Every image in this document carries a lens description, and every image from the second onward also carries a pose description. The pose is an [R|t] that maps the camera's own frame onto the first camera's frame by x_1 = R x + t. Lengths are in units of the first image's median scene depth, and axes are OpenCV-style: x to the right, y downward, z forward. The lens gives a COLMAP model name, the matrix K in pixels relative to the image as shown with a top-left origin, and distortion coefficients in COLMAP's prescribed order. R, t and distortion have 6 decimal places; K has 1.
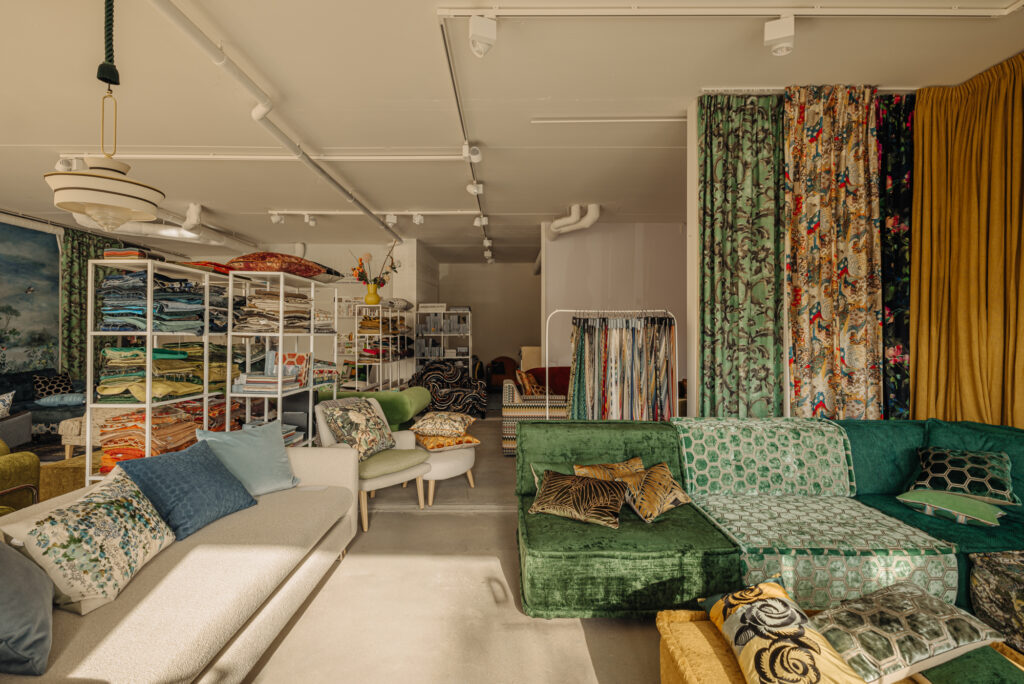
lens RADIAL K [[478.8, 0, 502.0], [0, 478.8, 332.9], [0, 0, 1]] dist [0.004171, -0.000347]
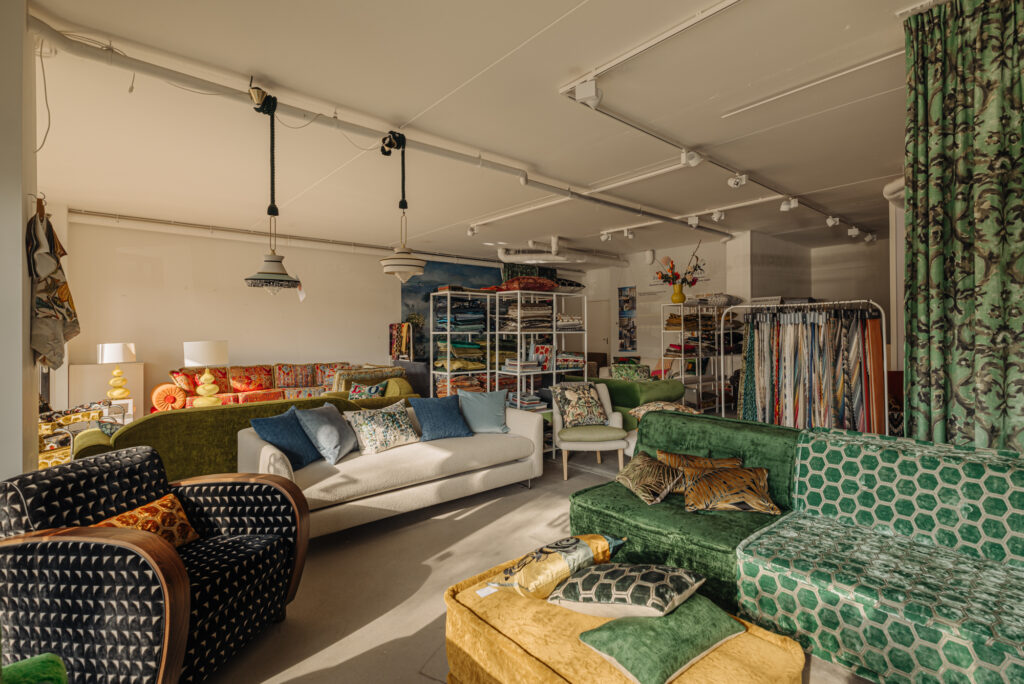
lens RADIAL K [[478.8, 0, 511.7], [0, 478.8, 327.2], [0, 0, 1]] dist [0.004171, -0.000347]
pose [[0.656440, -0.013358, -0.754260, 0.572364], [0.011803, 0.999903, -0.007435, -0.002722], [0.754286, -0.004022, 0.656534, 0.015168]]
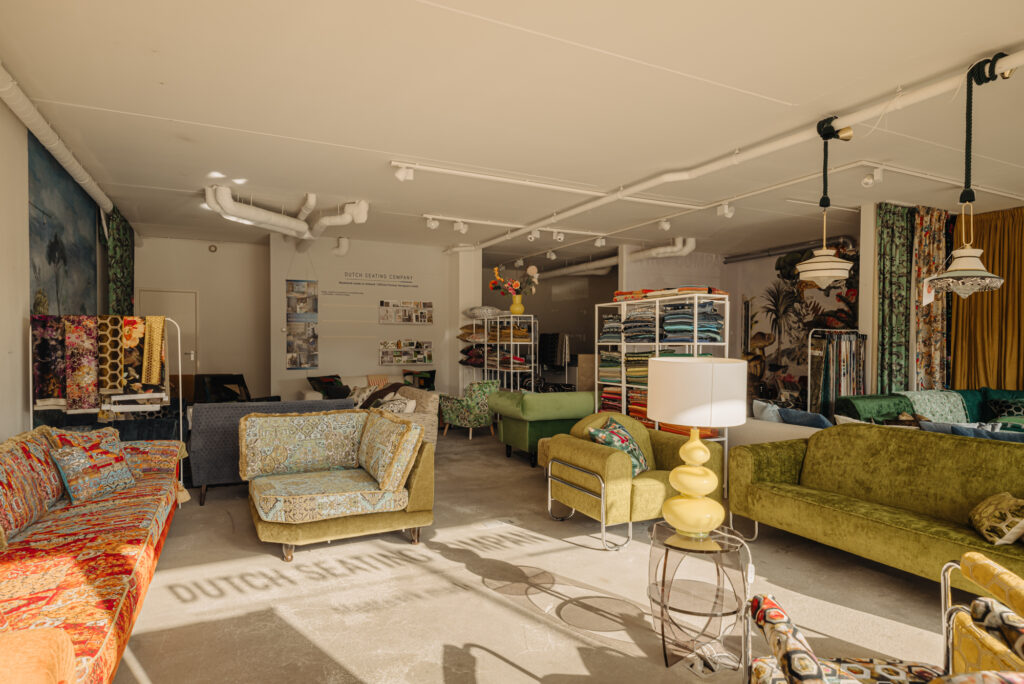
lens RADIAL K [[590.5, 0, 503.2], [0, 590.5, 355.4], [0, 0, 1]] dist [0.007369, 0.003199]
pose [[0.894603, -0.005356, 0.446830, -1.694416], [-0.006879, 0.999645, 0.025754, -0.004716], [-0.446809, -0.026114, 0.894248, -0.279617]]
